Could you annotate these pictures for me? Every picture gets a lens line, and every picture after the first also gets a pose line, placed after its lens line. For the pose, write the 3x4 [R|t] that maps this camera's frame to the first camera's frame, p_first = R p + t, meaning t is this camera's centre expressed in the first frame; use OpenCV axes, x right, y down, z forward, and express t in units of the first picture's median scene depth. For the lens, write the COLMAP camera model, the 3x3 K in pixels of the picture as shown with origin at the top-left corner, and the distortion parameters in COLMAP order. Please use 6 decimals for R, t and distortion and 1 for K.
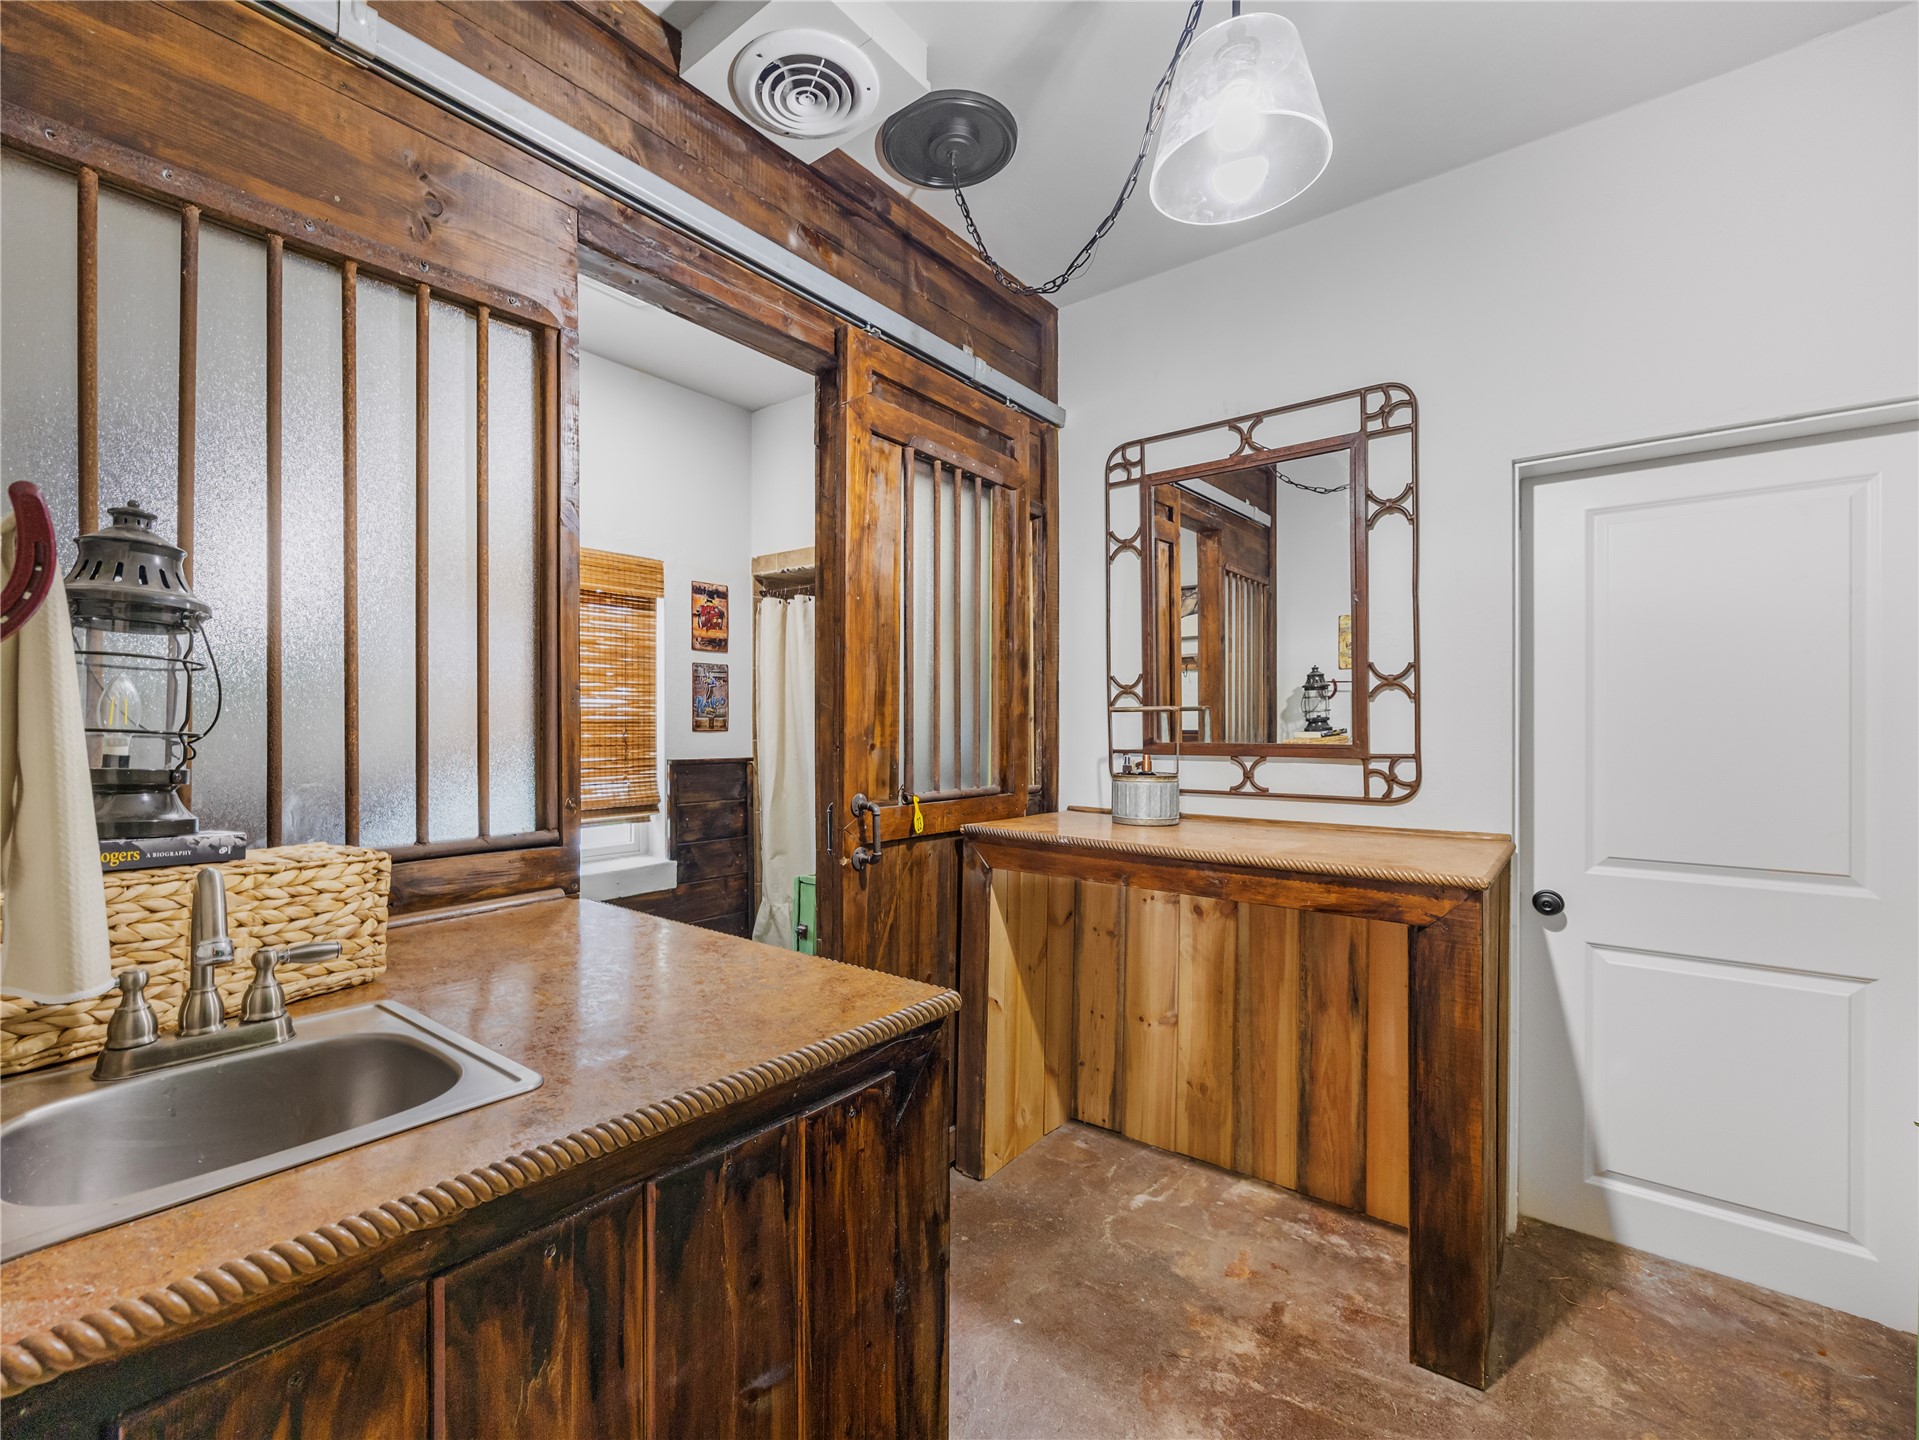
lens RADIAL K [[836.3, 0, 951.3], [0, 836.3, 730.5], [0, 0, 1]] dist [-0.014272, -0.000110]
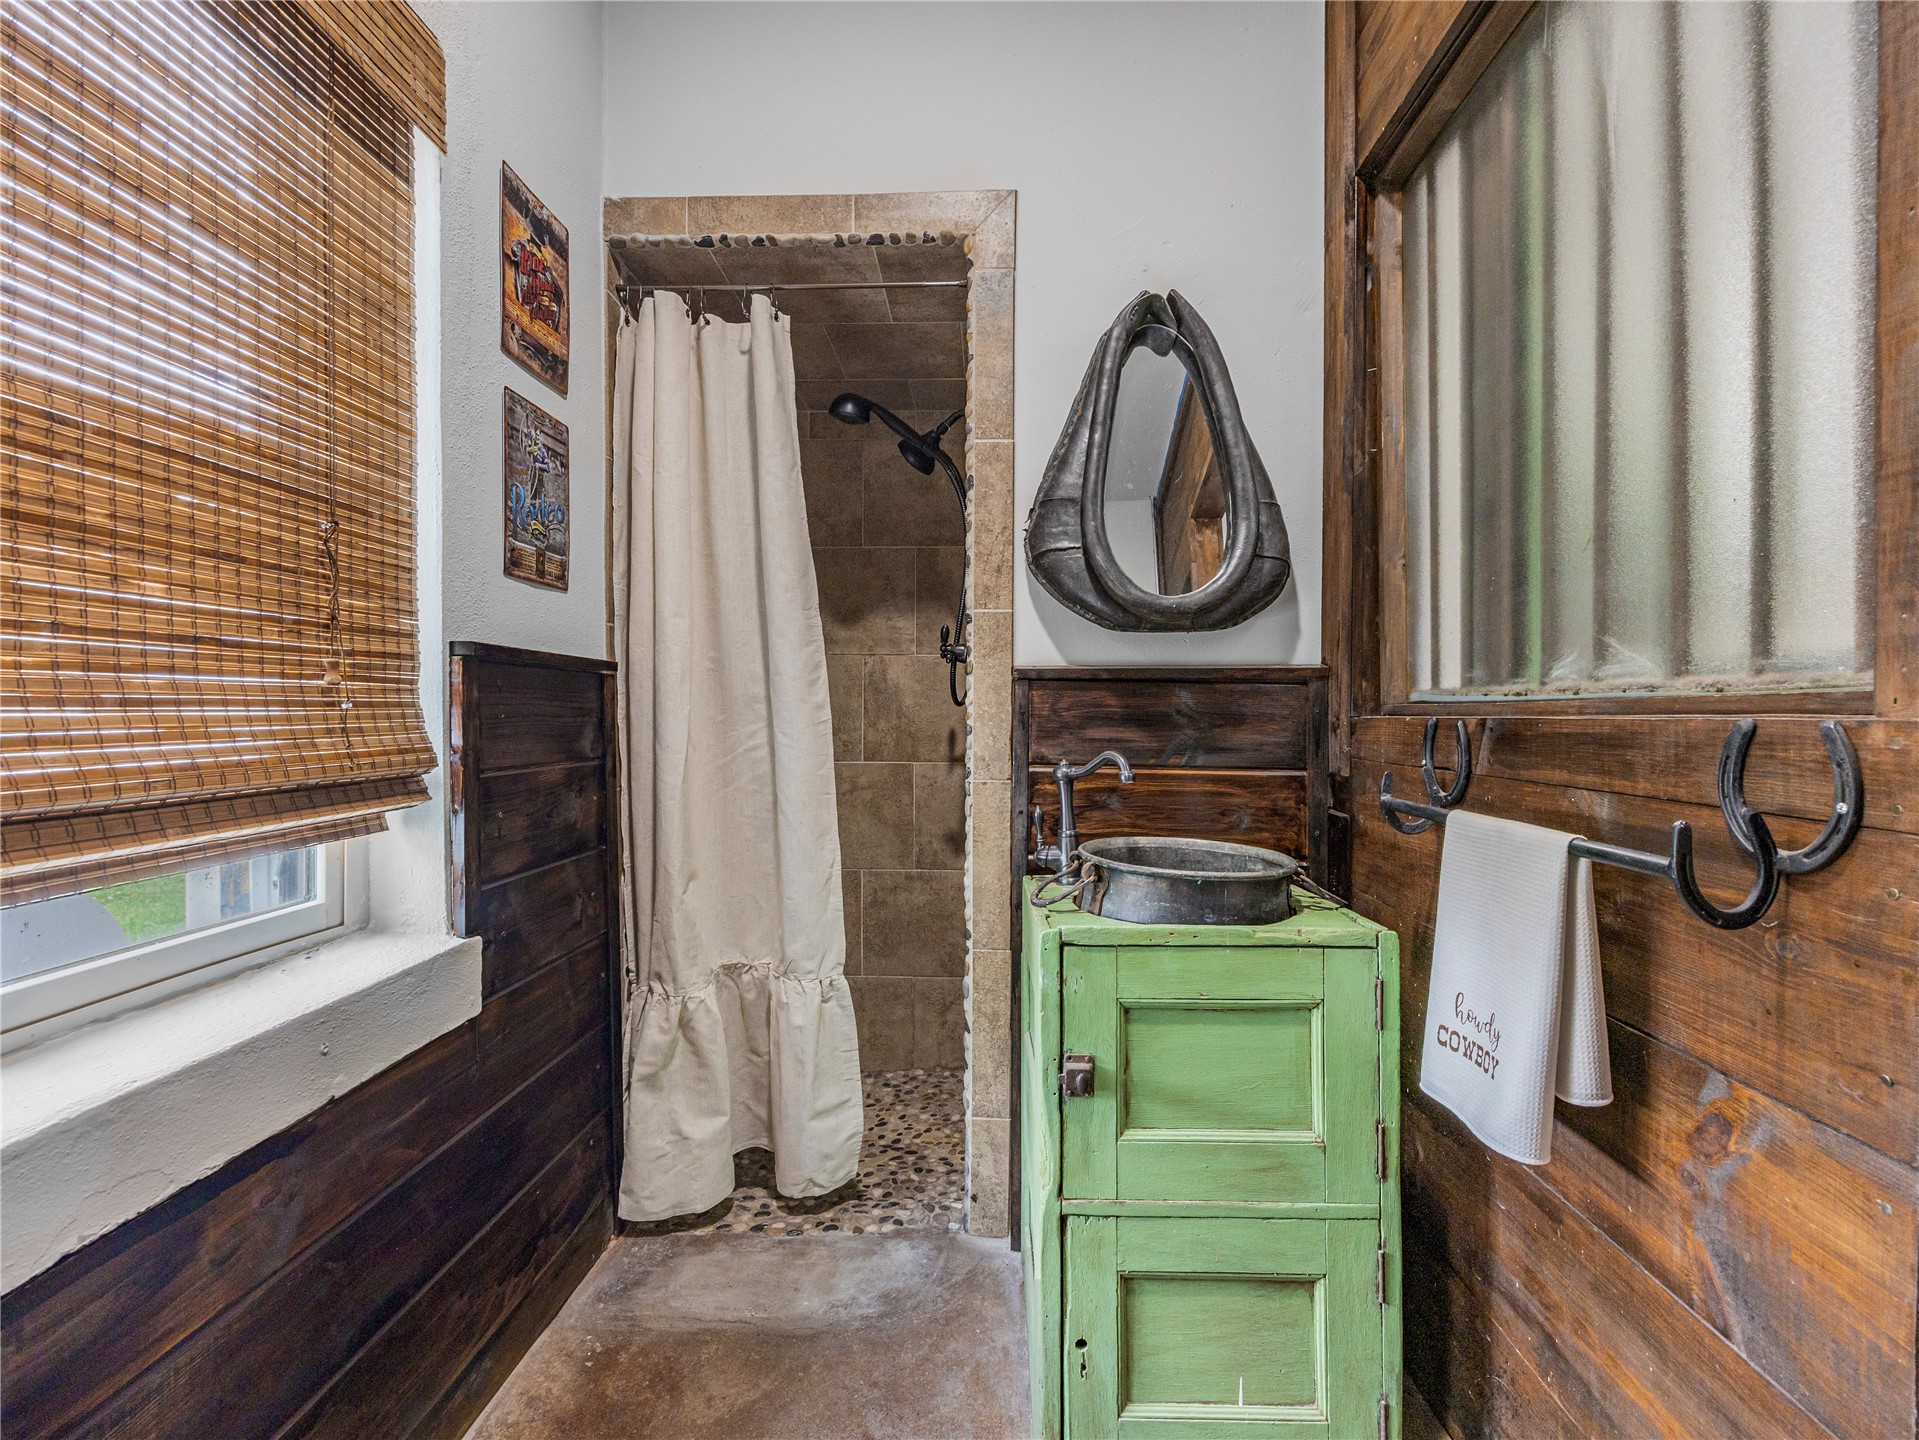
lens RADIAL K [[783.9, 0, 963.1], [0, 783.9, 715.7], [0, 0, 1]] dist [-0.000497, -0.000062]
pose [[0.807617, -0.007072, 0.589666, -0.347493], [0.006703, 0.999974, 0.002813, 0.063094], [-0.589670, 0.001681, 0.807643, 0.597965]]
